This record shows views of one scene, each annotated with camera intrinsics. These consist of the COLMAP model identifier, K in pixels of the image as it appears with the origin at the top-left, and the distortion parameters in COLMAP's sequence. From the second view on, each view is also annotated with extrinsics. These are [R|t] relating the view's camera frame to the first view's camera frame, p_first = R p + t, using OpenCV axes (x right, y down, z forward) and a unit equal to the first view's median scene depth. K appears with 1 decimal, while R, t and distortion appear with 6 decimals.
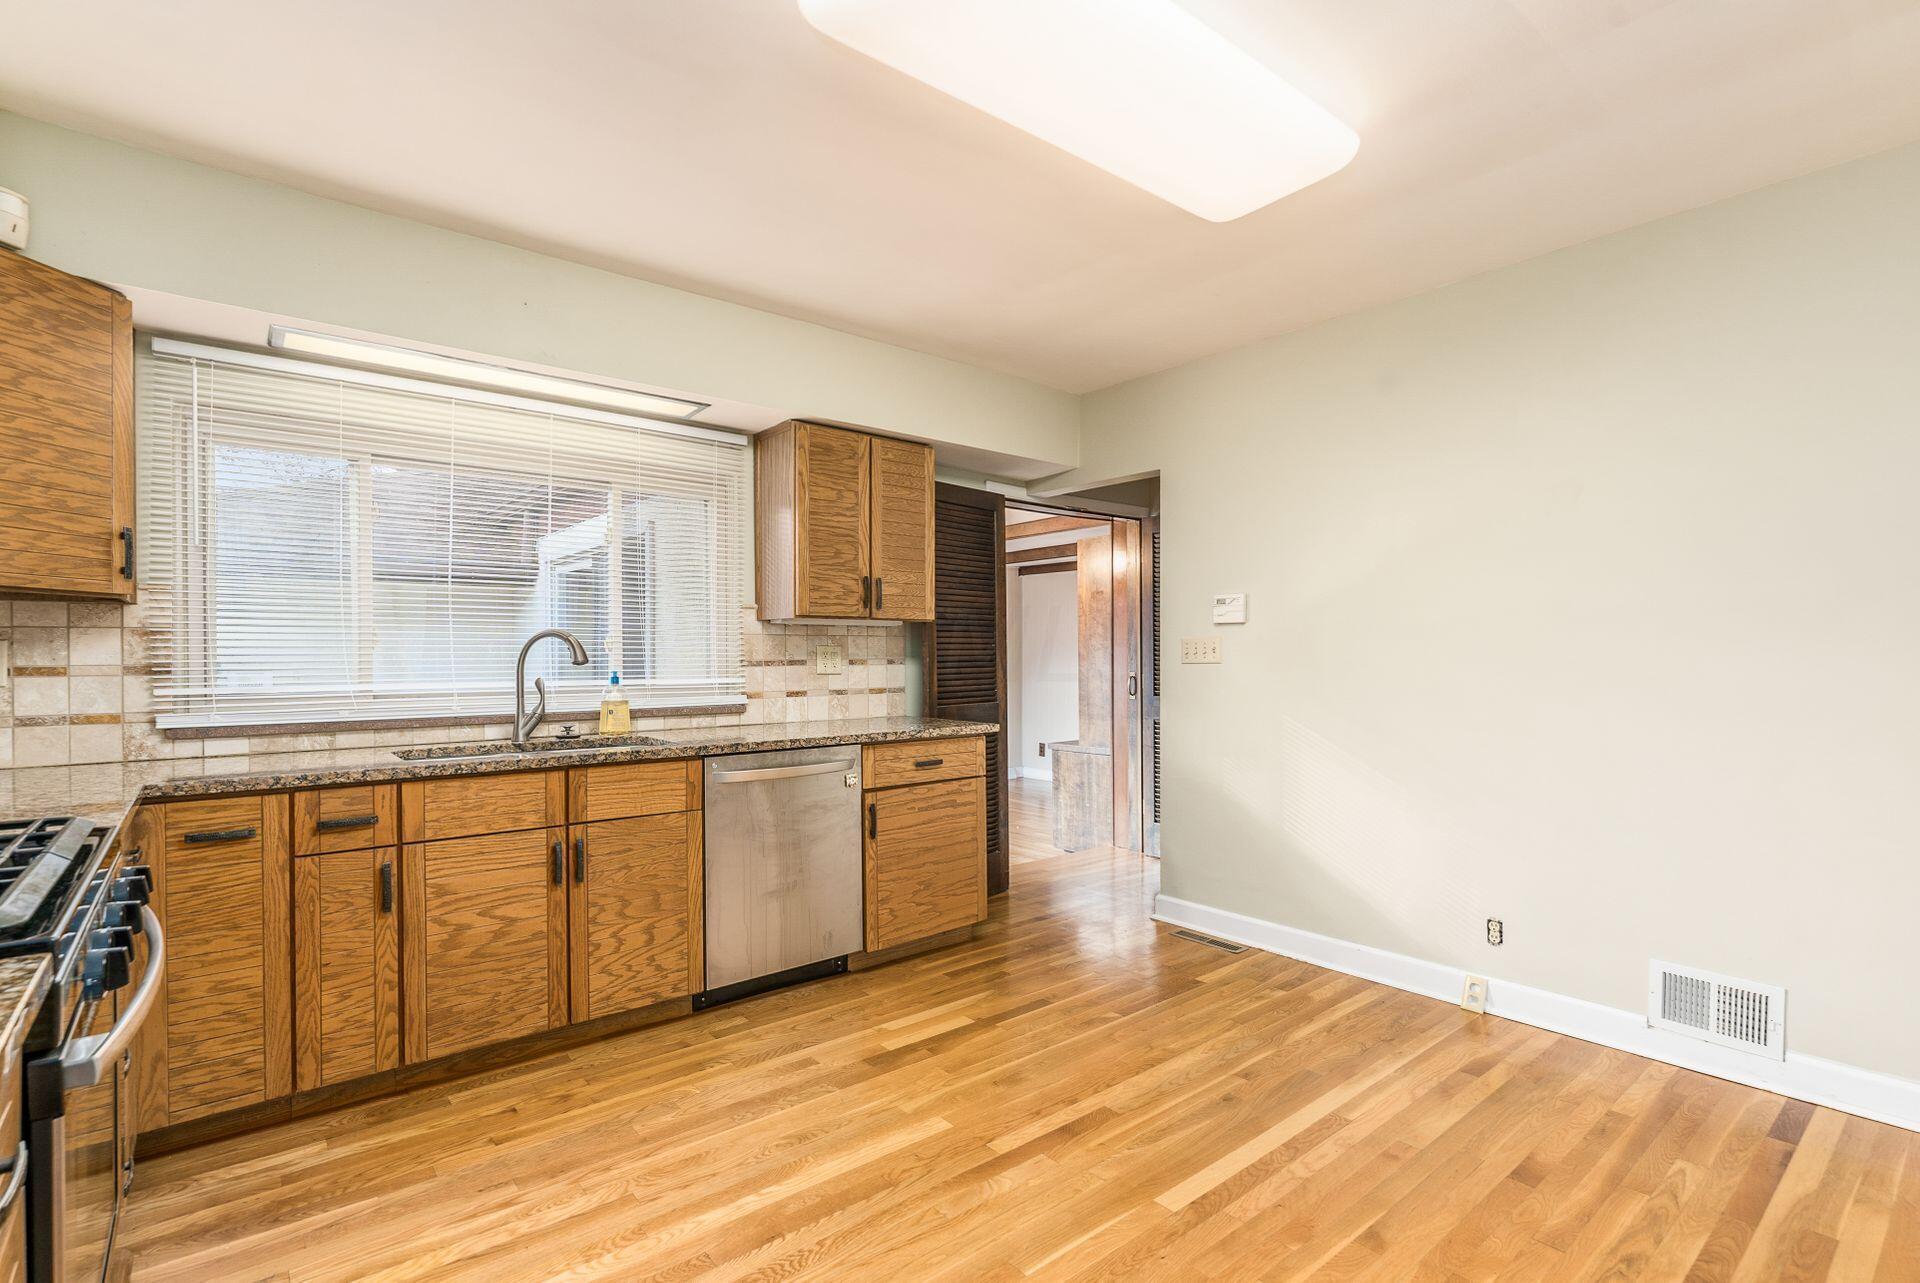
lens RADIAL K [[906.4, 0, 952.2], [0, 906.4, 671.8], [0, 0, 1]] dist [0.000699, 0.000015]
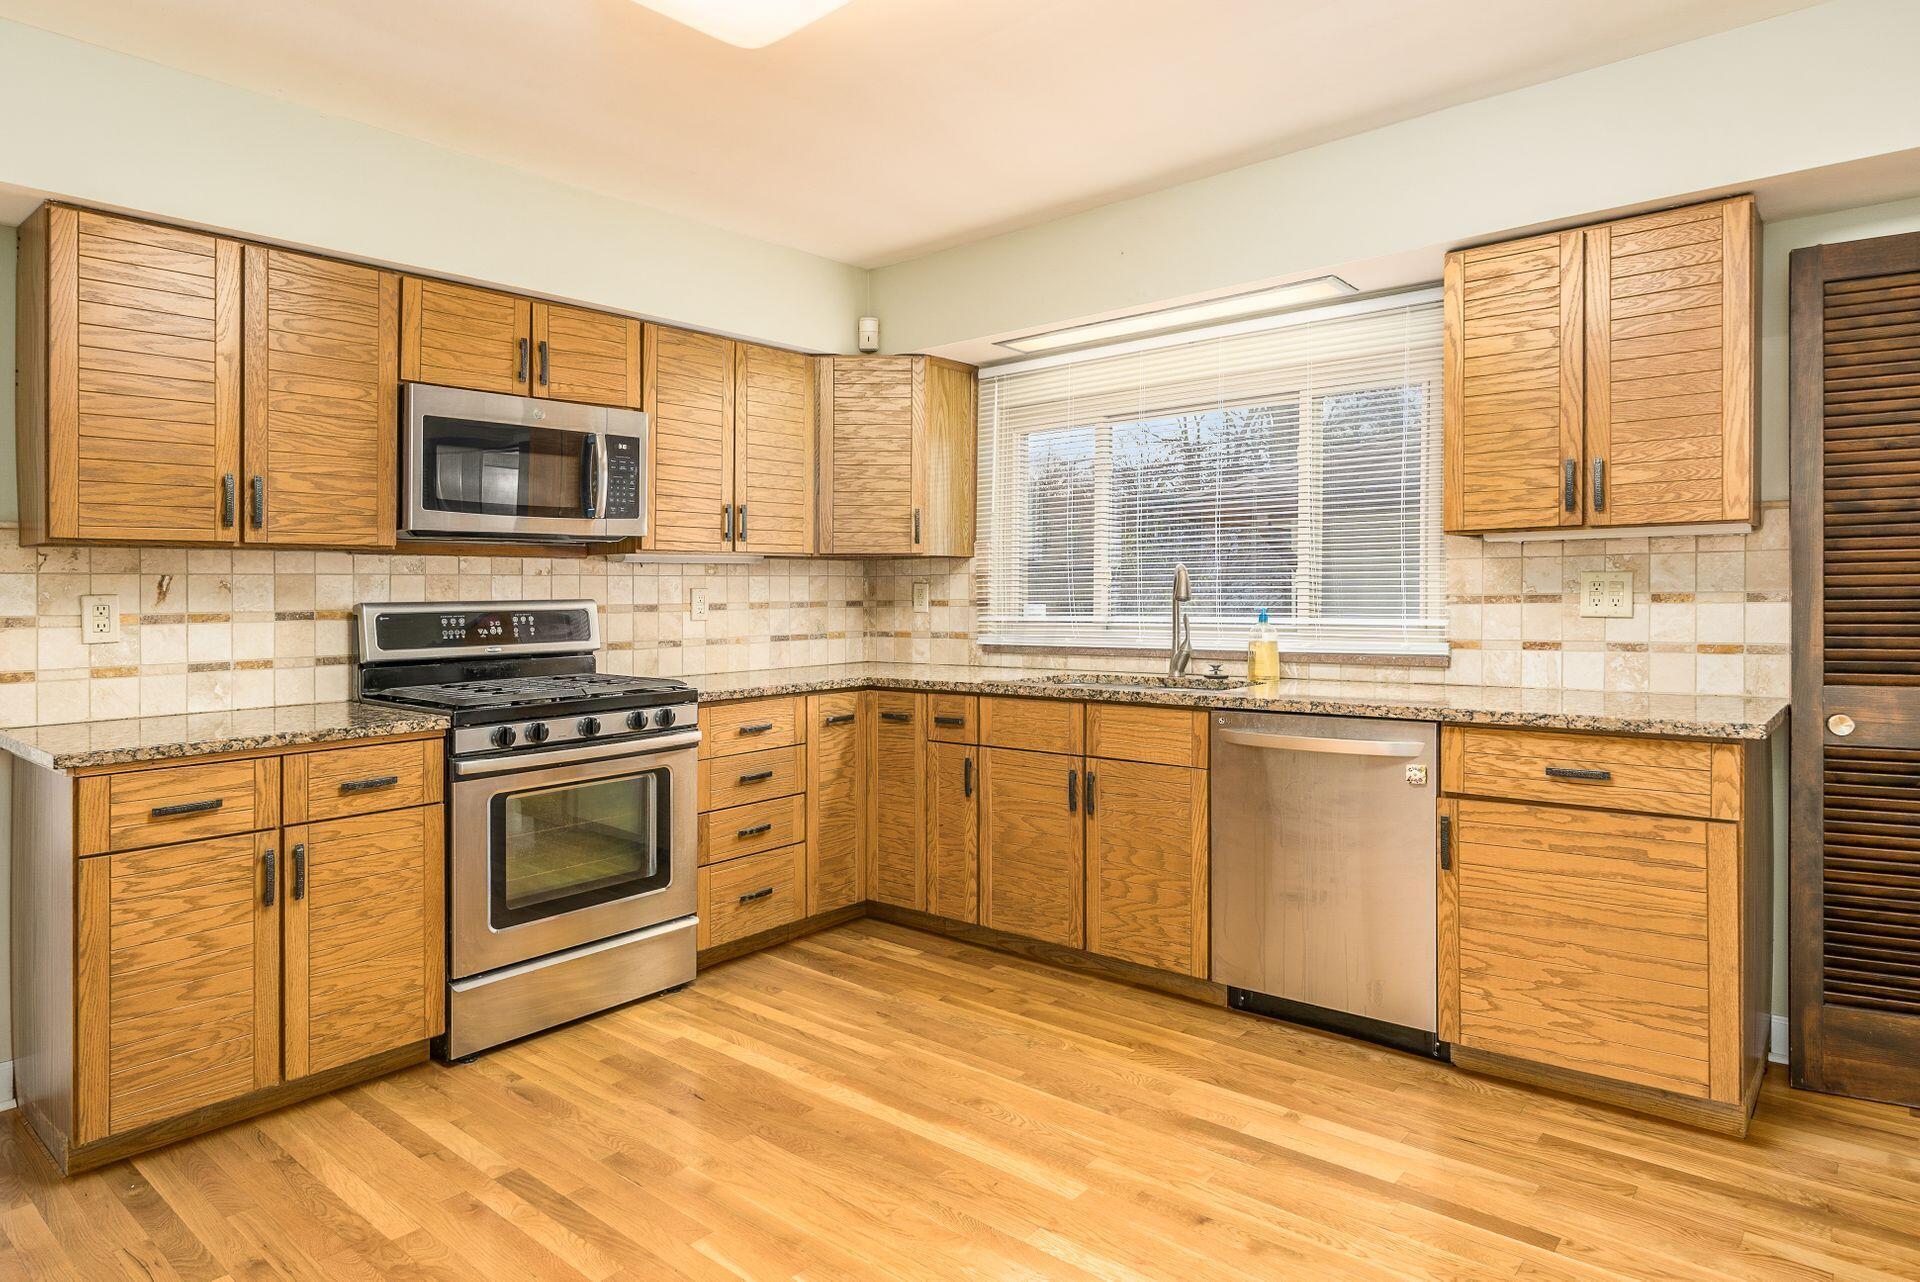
lens RADIAL K [[1098.6, 0, 920.4], [0, 1098.6, 582.8], [0, 0, 1]] dist [-0.003200, -0.000924]
pose [[0.161339, -0.008531, -0.986862, 0.800819], [-0.006688, 0.999930, -0.009737, -0.015741], [0.986876, 0.008171, 0.161270, 0.625362]]
